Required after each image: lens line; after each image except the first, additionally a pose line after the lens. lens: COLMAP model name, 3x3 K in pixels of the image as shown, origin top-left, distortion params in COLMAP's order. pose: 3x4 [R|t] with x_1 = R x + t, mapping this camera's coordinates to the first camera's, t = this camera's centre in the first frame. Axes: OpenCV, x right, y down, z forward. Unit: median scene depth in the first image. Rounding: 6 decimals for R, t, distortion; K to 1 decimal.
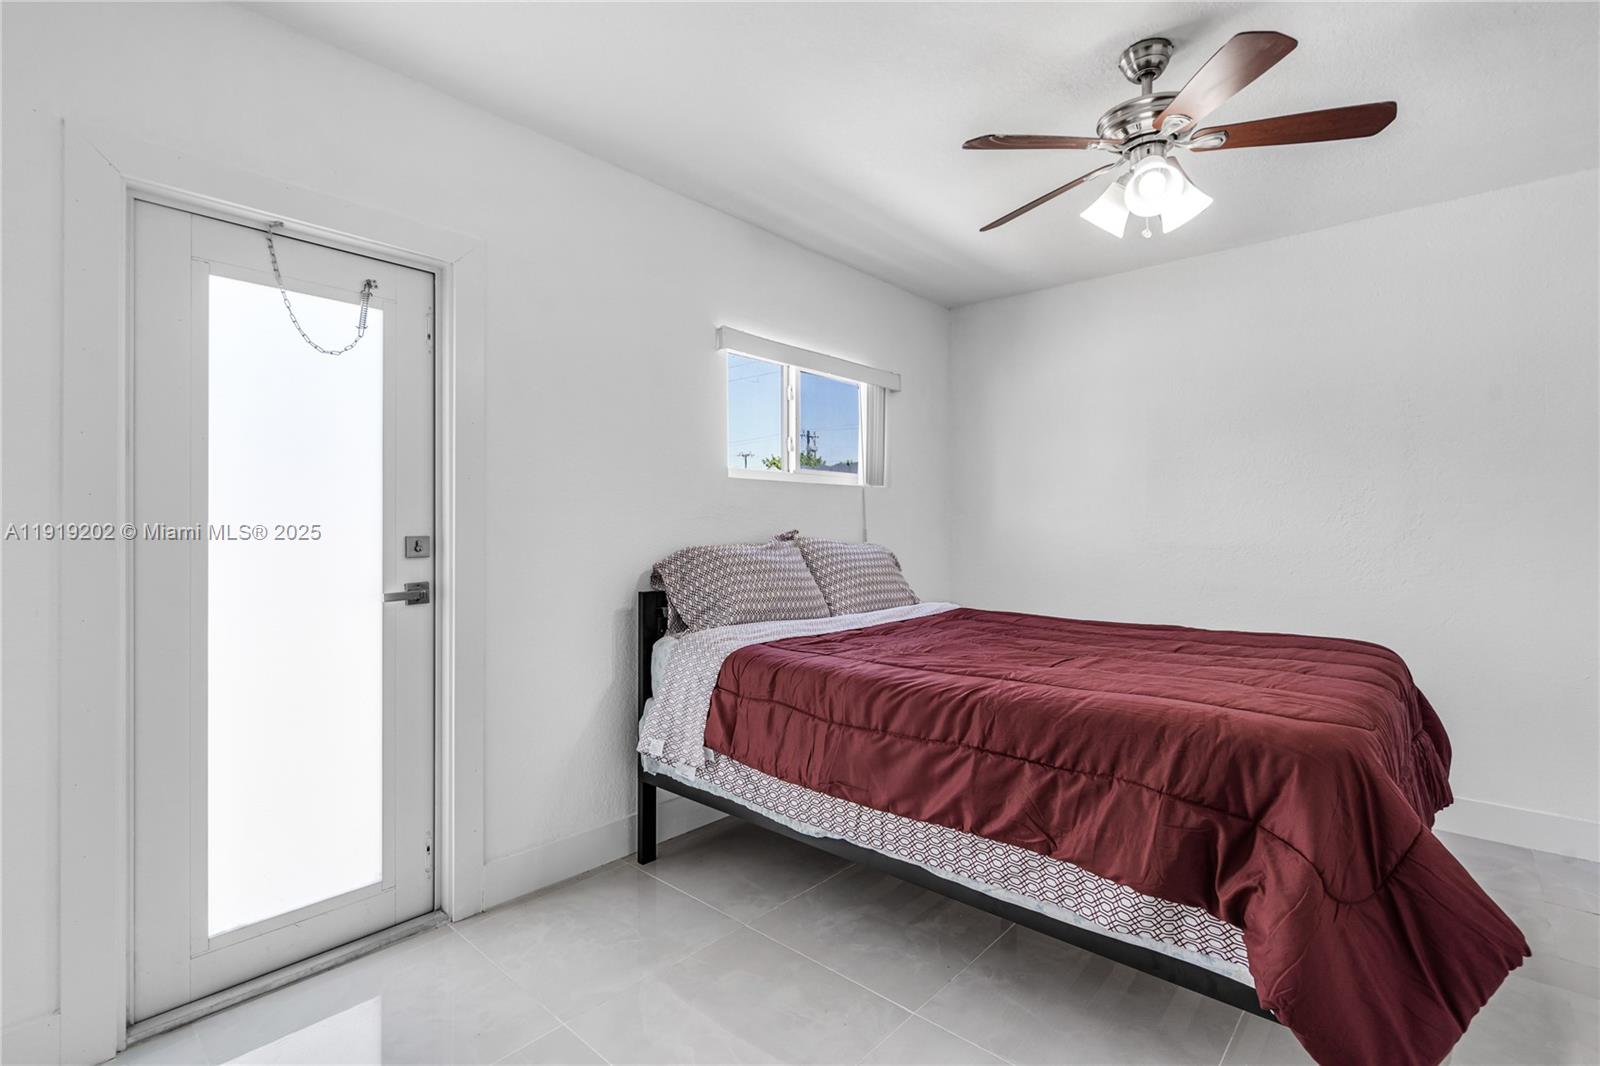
lens RADIAL K [[731.4, 0, 799.7], [0, 731.4, 528.3], [0, 0, 1]] dist [-0.001333, 0.000740]
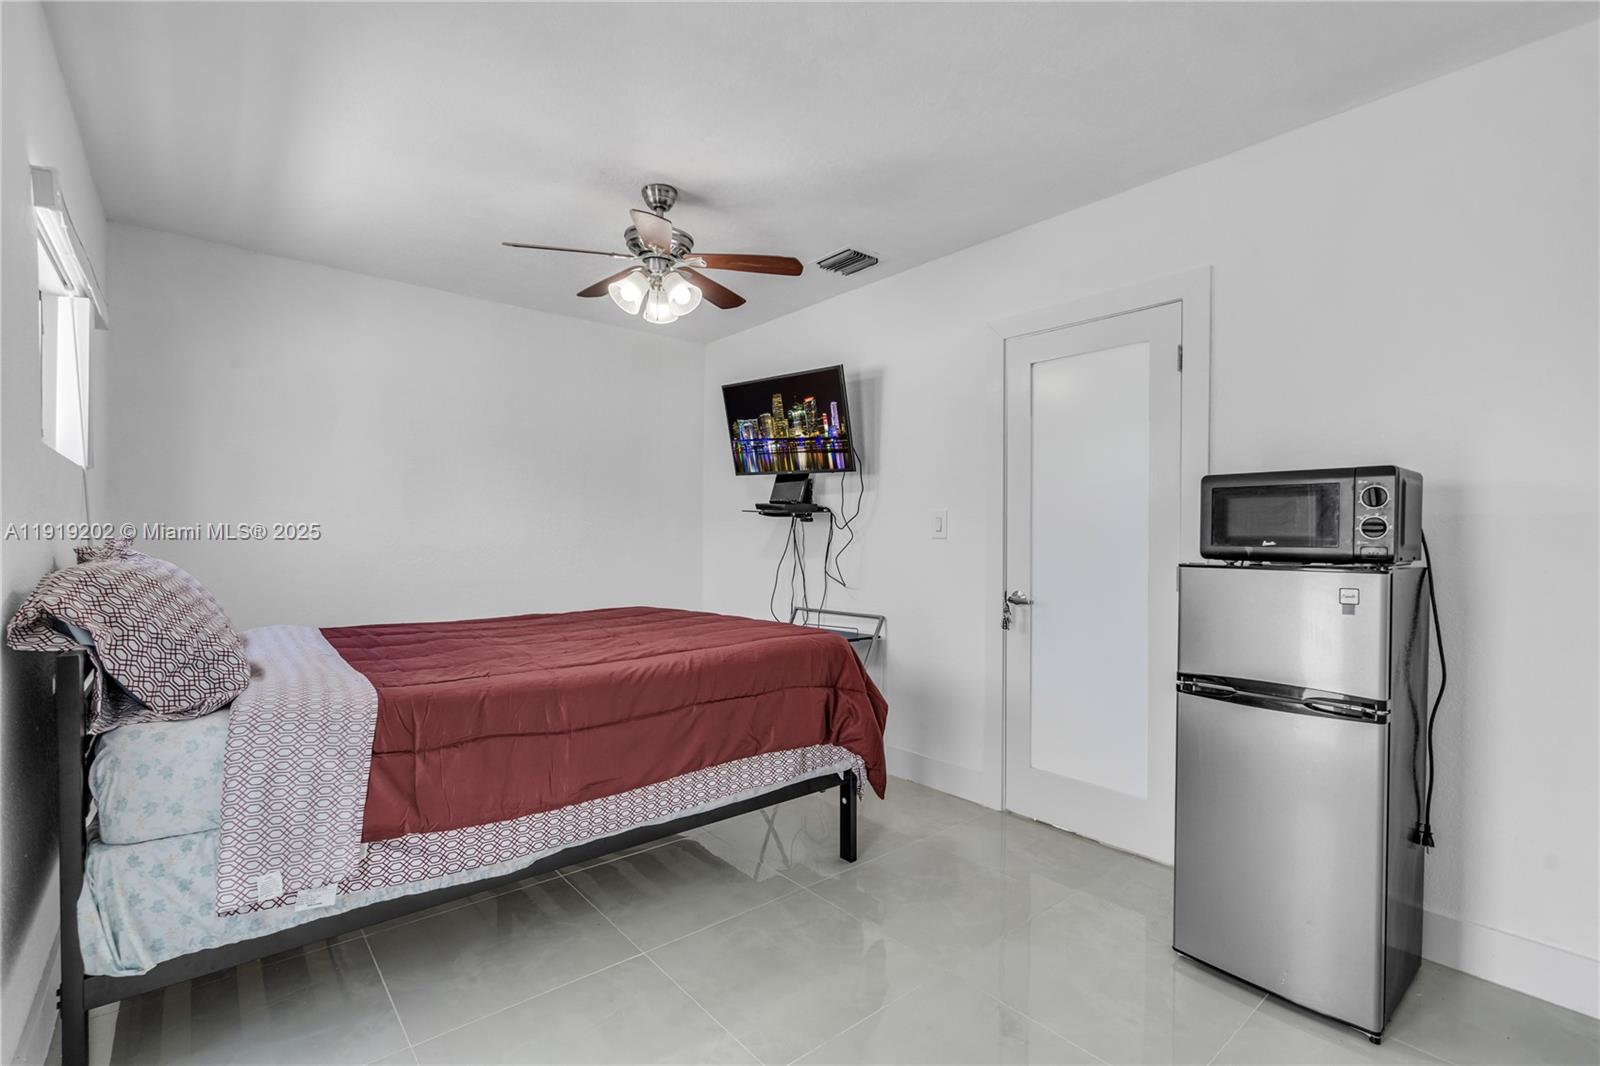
lens RADIAL K [[731.4, 0, 800.5], [0, 731.4, 539.9], [0, 0, 1]] dist [-0.001333, 0.000740]
pose [[0.140459, -0.007972, 0.990054, -0.847447], [-0.010292, 0.999902, 0.009512, -0.007614], [-0.990033, -0.011526, 0.140363, 0.527389]]
